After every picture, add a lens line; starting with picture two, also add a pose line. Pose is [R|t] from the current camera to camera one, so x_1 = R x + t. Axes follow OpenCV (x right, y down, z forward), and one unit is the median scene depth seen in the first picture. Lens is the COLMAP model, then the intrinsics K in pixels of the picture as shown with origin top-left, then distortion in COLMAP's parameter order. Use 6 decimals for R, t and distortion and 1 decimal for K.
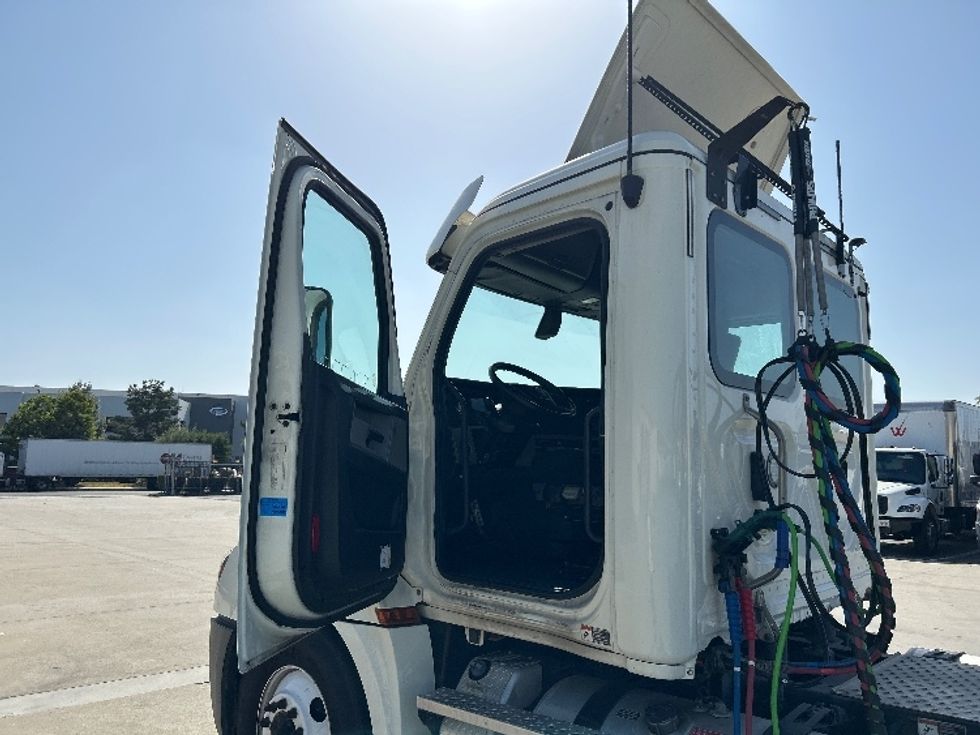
lens RADIAL K [[740.7, 0, 490.0], [0, 740.7, 367.5], [0, 0, 1]] dist [0.015024, -0.002084]
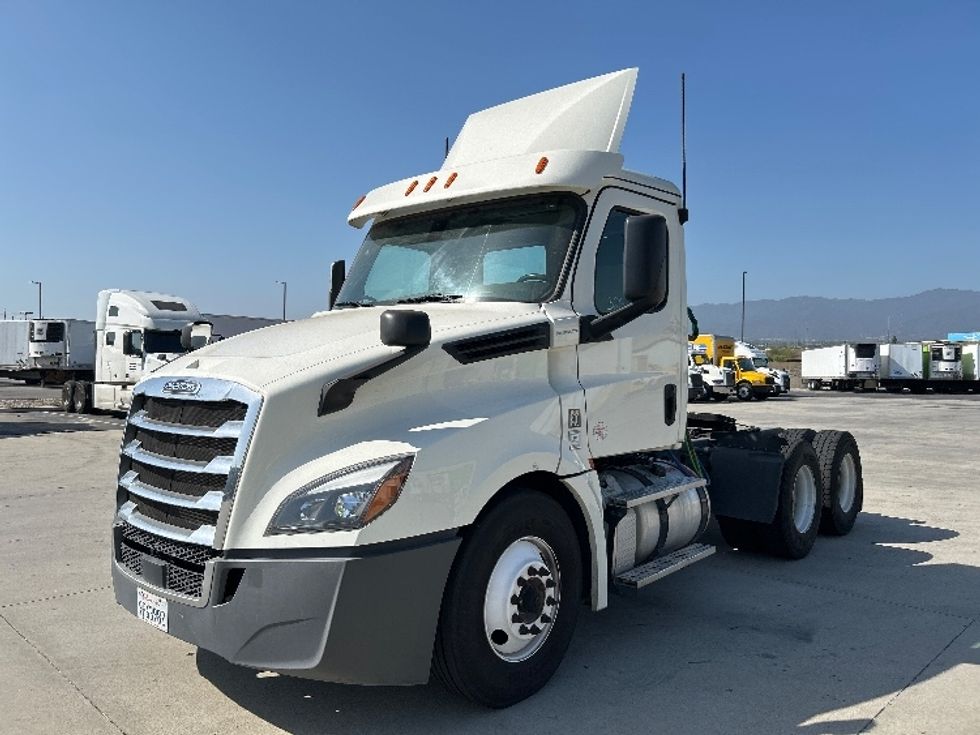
lens RADIAL K [[757.9, 0, 489.9], [0, 757.9, 345.3], [0, 0, 1]] dist [0.010060, 0.003036]
pose [[-0.036211, 0.005217, 0.999331, -0.261310], [-0.149060, 0.988772, -0.010564, 0.029354], [-0.988165, -0.149343, -0.035027, 0.219603]]
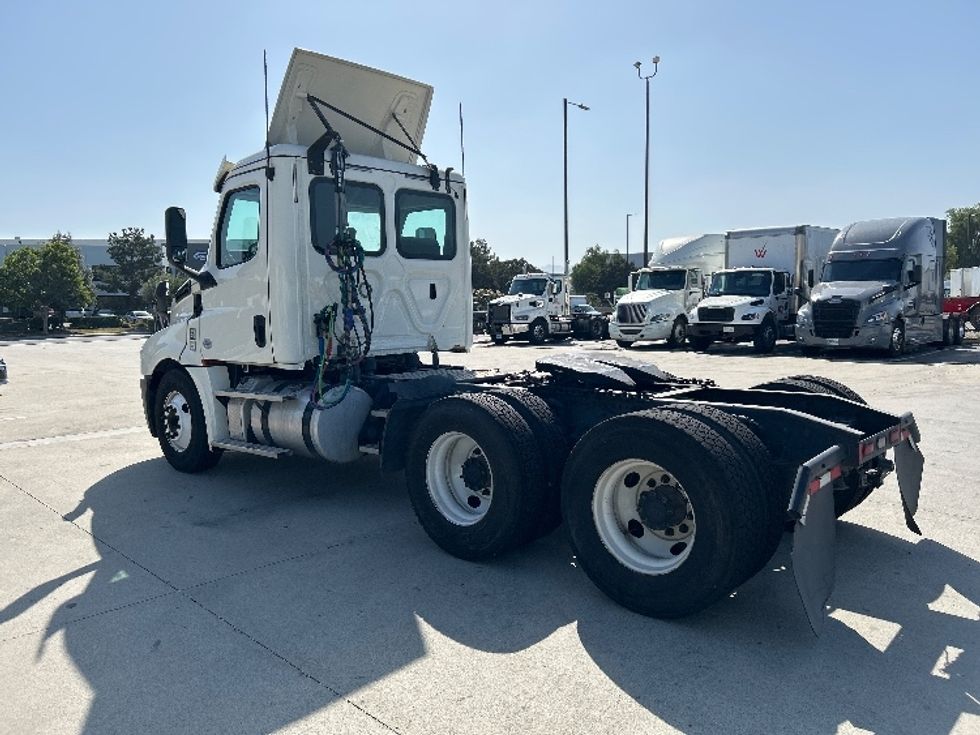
lens RADIAL K [[743.5, 0, 496.3], [0, 743.5, 360.7], [0, 0, 1]] dist [0.016121, 0.001288]
pose [[0.999047, -0.042590, 0.009577, 0.123696], [0.039572, 0.976201, 0.213229, -0.019127], [-0.018430, -0.212647, 0.976955, -0.208881]]
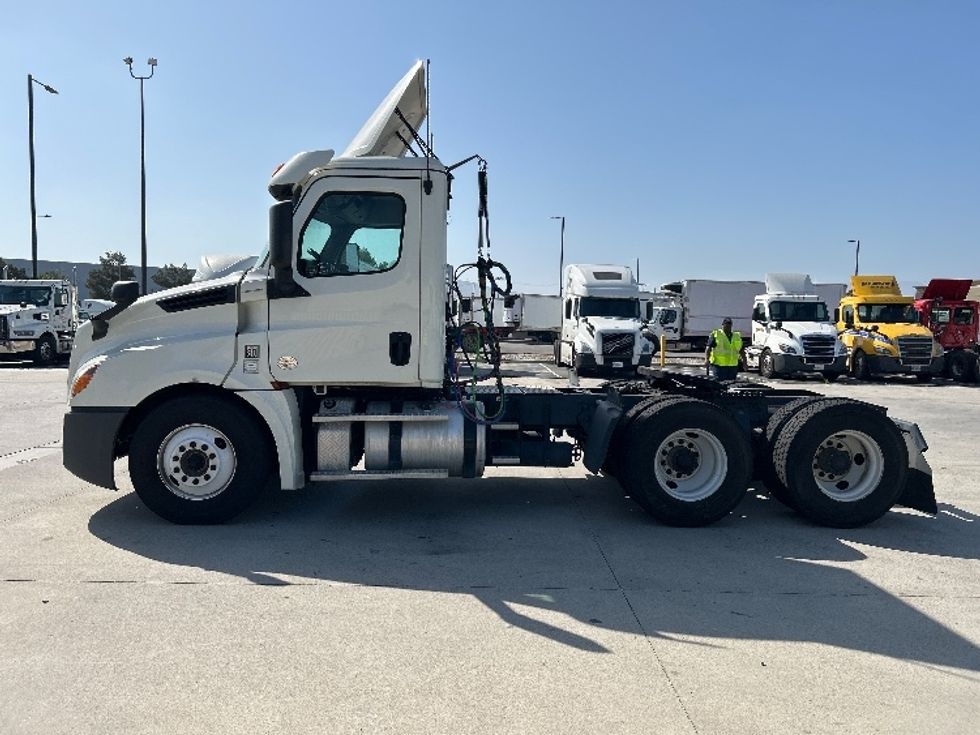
lens RADIAL K [[740.7, 0, 490.0], [0, 740.7, 367.5], [0, 0, 1]] dist [0.015024, -0.002084]
pose [[0.682575, -0.053210, 0.728876, -0.198556], [-0.103839, 0.980166, 0.168798, -0.013918], [-0.723401, -0.190903, 0.663511, -0.109555]]
